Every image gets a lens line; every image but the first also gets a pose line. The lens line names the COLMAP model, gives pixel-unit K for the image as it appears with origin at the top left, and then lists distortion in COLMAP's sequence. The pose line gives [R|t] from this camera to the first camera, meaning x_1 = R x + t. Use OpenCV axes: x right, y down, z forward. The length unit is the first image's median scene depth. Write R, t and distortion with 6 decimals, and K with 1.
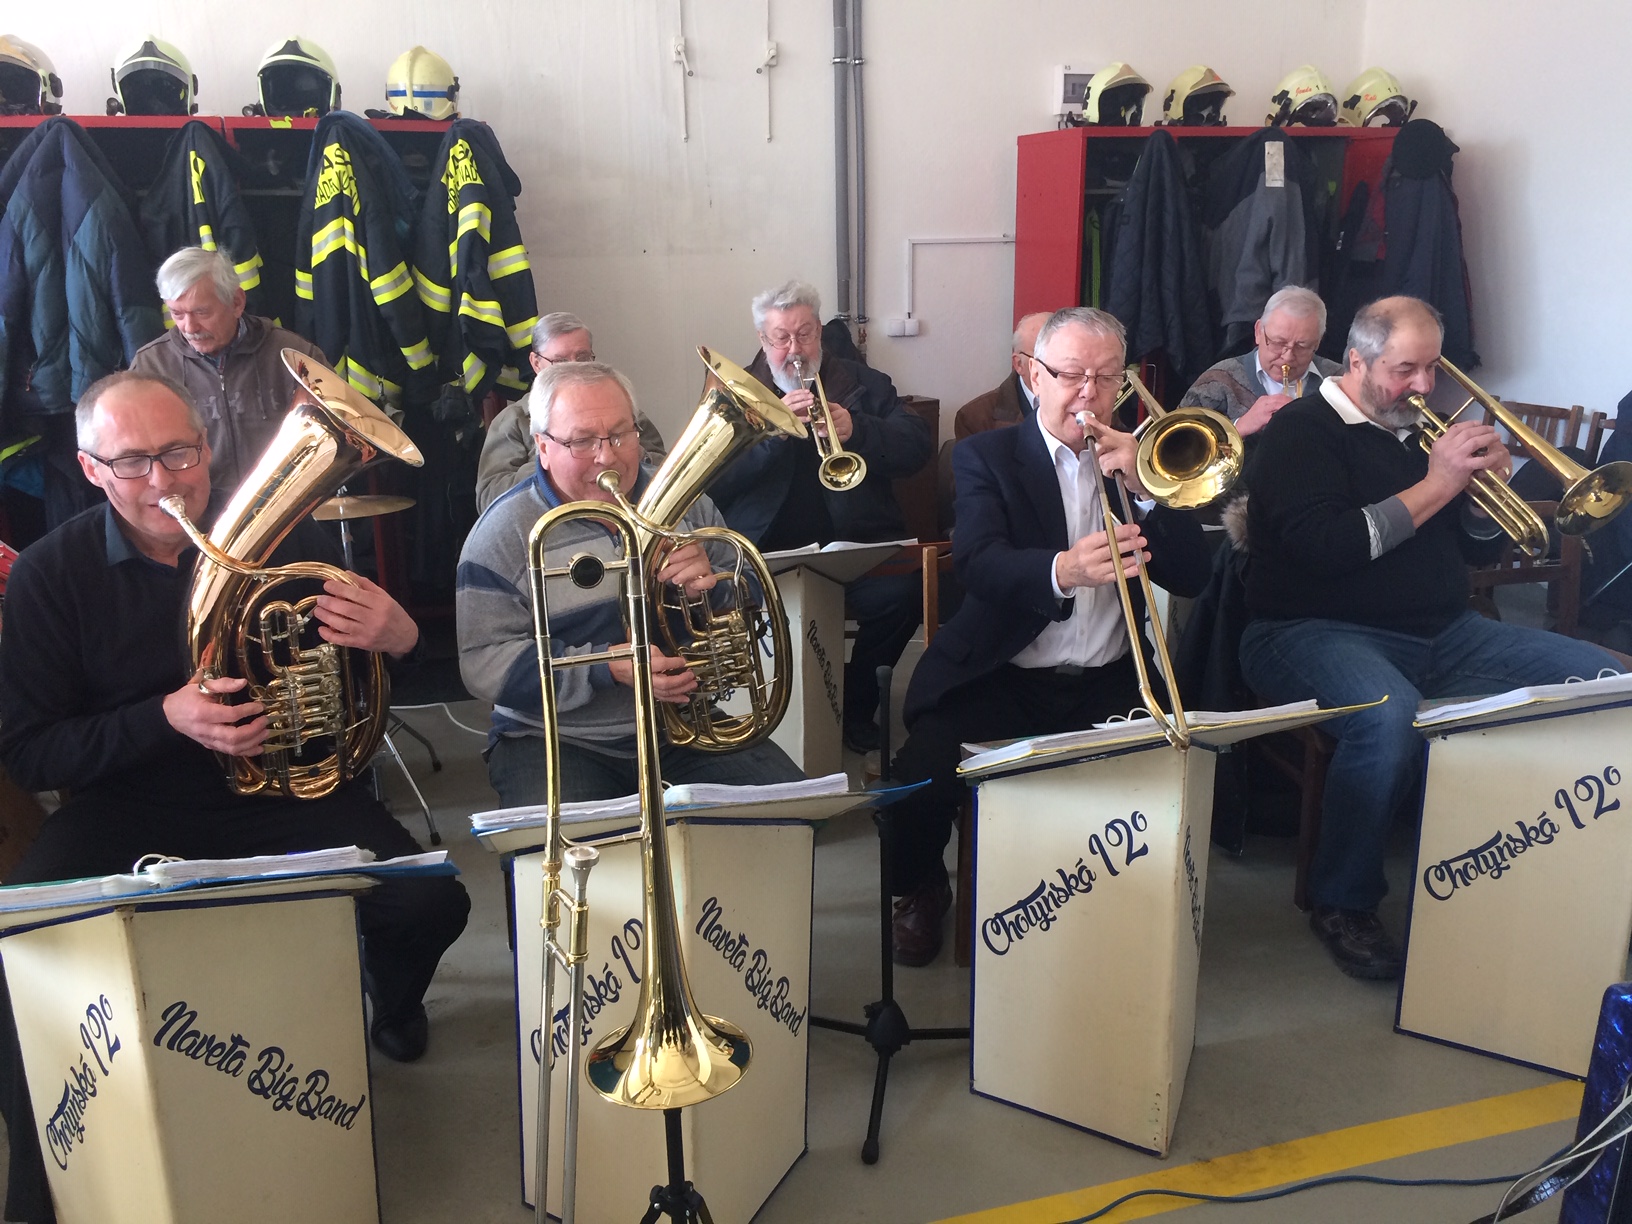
lens RADIAL K [[1387.3, 0, 783.4], [0, 1387.3, 611.5], [0, 0, 1]] dist [0.091490, -0.131748]
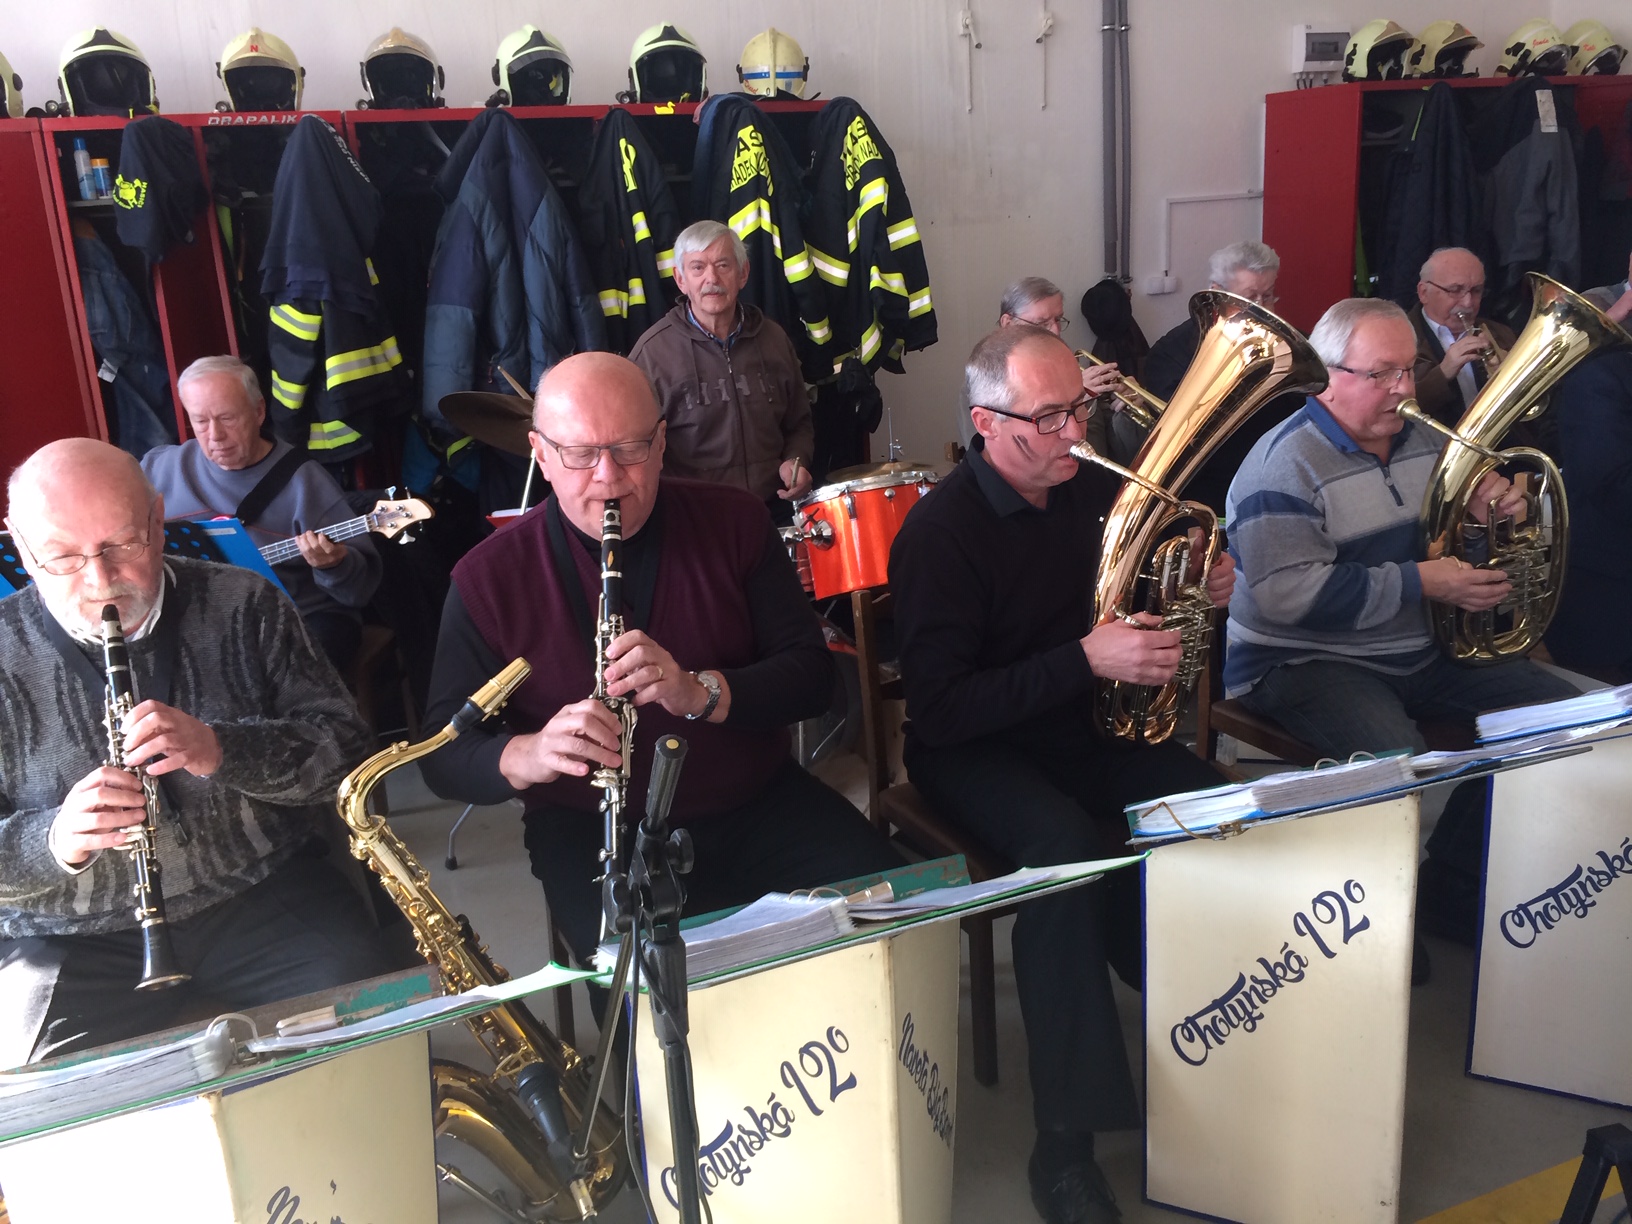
lens RADIAL K [[1413.7, 0, 813.2], [0, 1413.7, 590.5], [0, 0, 1]] dist [0.098358, -0.144761]
pose [[0.994604, -0.065412, 0.080524, -0.341187], [0.065957, 0.997814, -0.004120, 0.009613], [-0.080079, 0.009409, 0.996744, -0.028776]]
